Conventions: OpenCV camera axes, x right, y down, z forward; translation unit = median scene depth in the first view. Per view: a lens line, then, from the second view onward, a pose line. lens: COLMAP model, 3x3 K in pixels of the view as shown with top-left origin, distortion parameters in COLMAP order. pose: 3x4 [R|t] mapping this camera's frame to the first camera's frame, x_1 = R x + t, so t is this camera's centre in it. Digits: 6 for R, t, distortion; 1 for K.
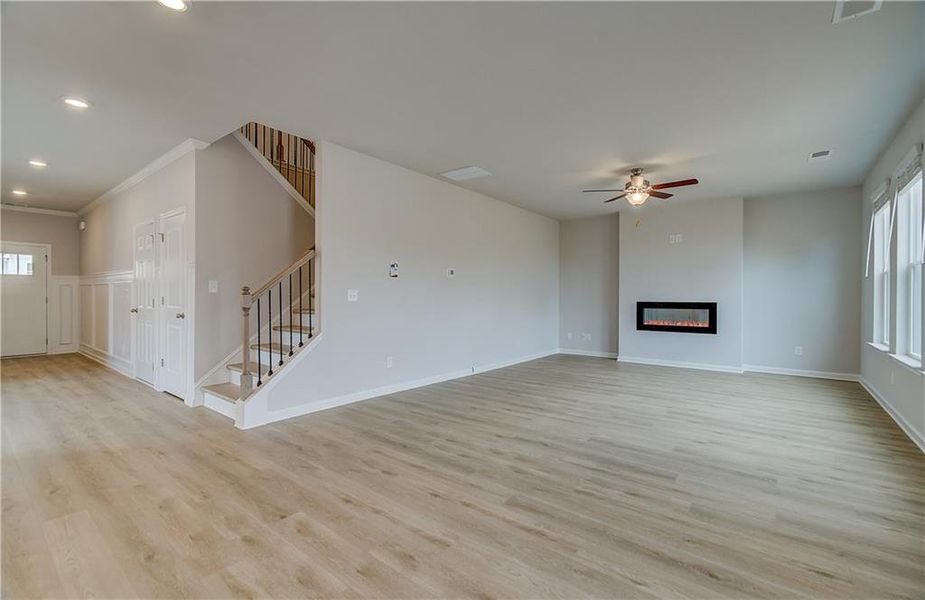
lens RADIAL K [[402.9, 0, 465.5], [0, 402.9, 298.0], [0, 0, 1]] dist [-0.000521, 0.000431]
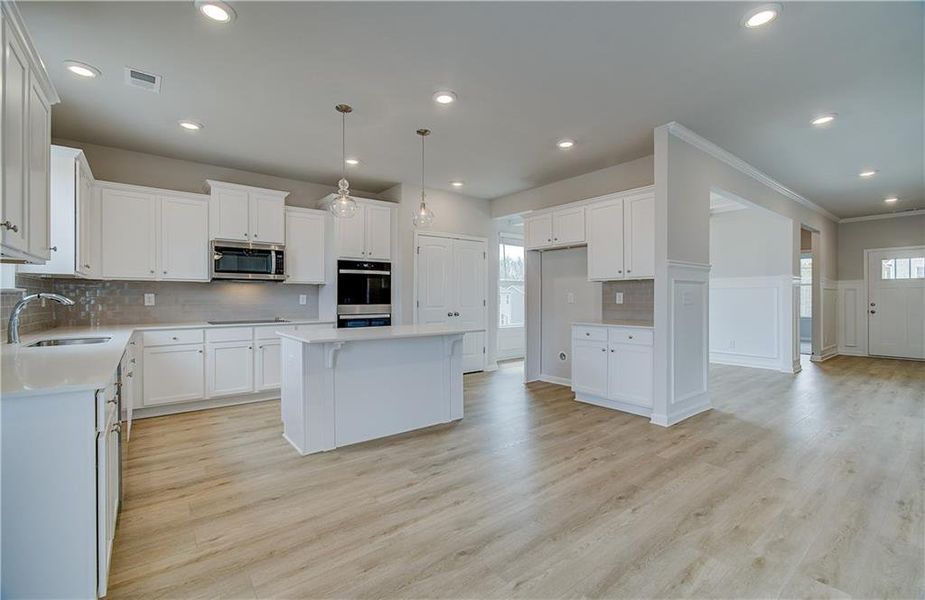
lens RADIAL K [[402.9, 0, 463.3], [0, 402.9, 300.8], [0, 0, 1]] dist [-0.000521, 0.000431]
pose [[-0.235075, 0.002830, -0.971973, 0.212631], [-0.004944, 0.999979, 0.004107, -0.000515], [0.971965, 0.005771, -0.235056, 0.224977]]
